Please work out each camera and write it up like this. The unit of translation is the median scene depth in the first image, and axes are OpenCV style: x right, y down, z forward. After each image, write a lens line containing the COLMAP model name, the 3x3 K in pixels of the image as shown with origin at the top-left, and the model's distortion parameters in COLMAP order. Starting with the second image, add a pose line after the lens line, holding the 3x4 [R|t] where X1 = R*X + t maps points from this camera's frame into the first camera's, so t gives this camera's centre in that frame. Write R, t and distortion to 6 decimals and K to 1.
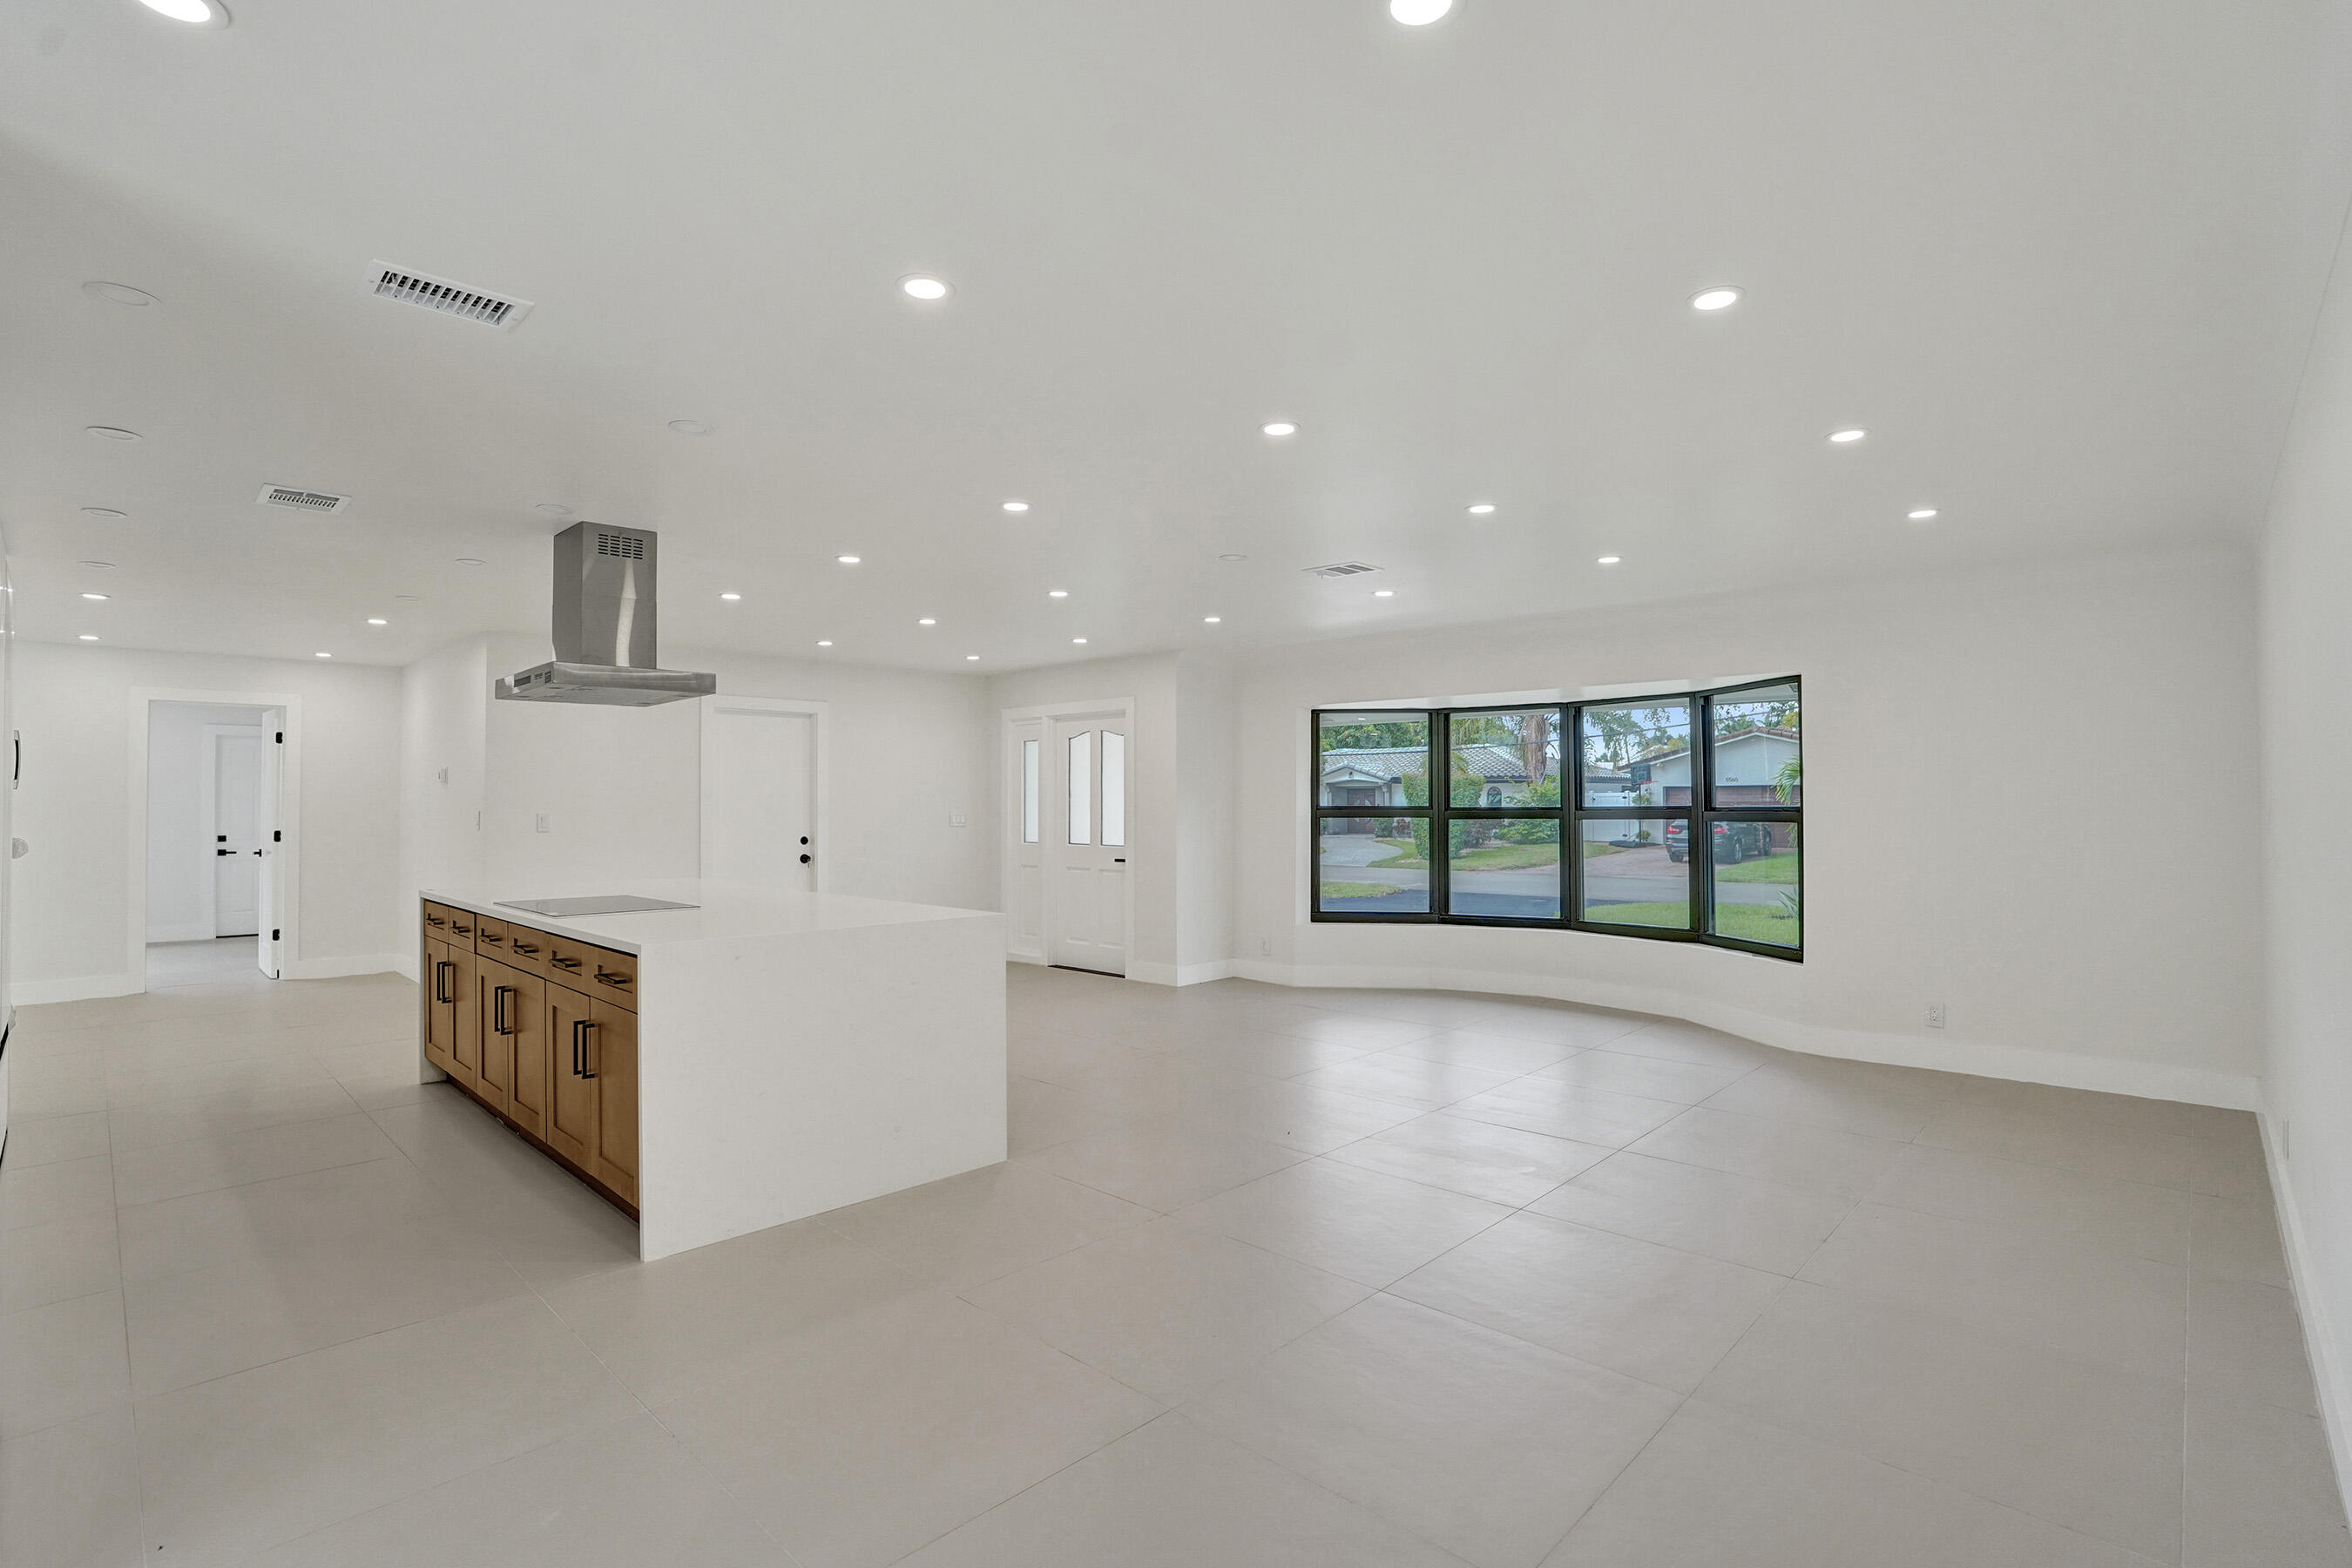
lens RADIAL K [[1085.4, 0, 1163.9], [0, 1085.4, 788.6], [0, 0, 1]] dist [-0.017380, 0.000158]
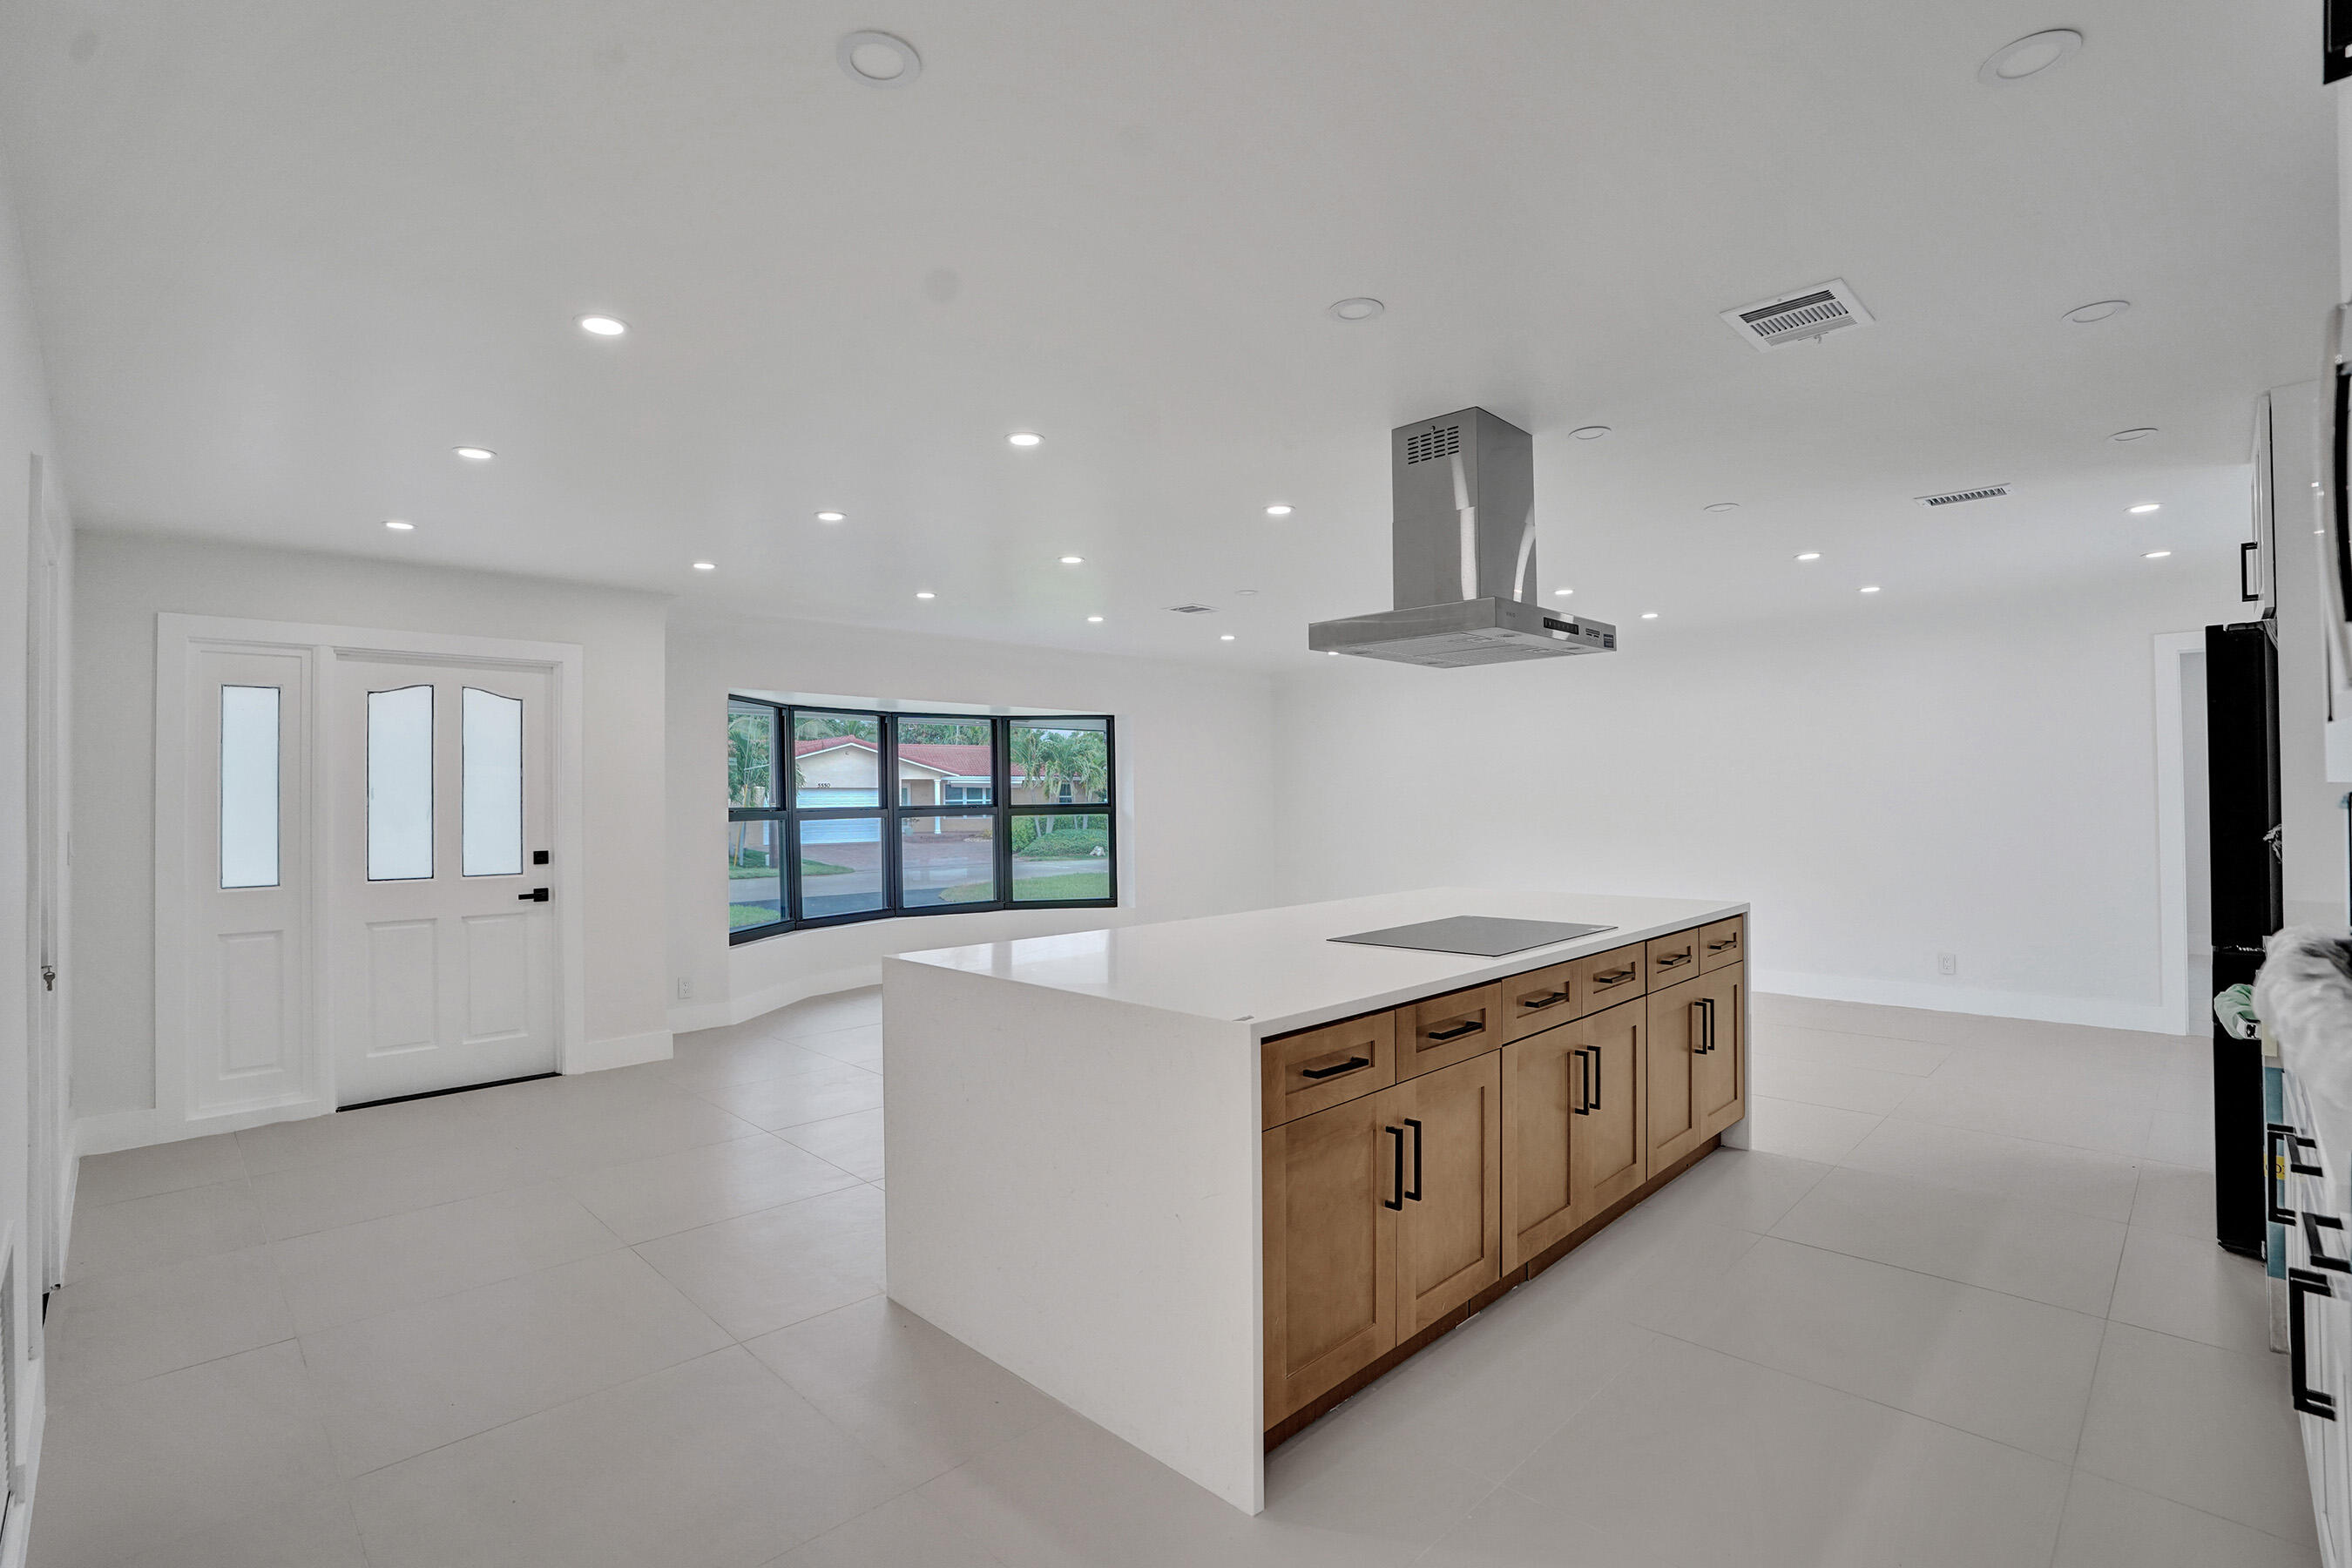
lens RADIAL K [[1085.4, 0, 1163.9], [0, 1085.4, 788.6], [0, 0, 1]] dist [-0.017380, 0.000158]
pose [[0.068821, 0.013133, 0.997543, -0.773128], [-0.001482, 0.999914, -0.013062, 0.012807], [-0.997628, -0.000579, 0.068835, 0.699098]]
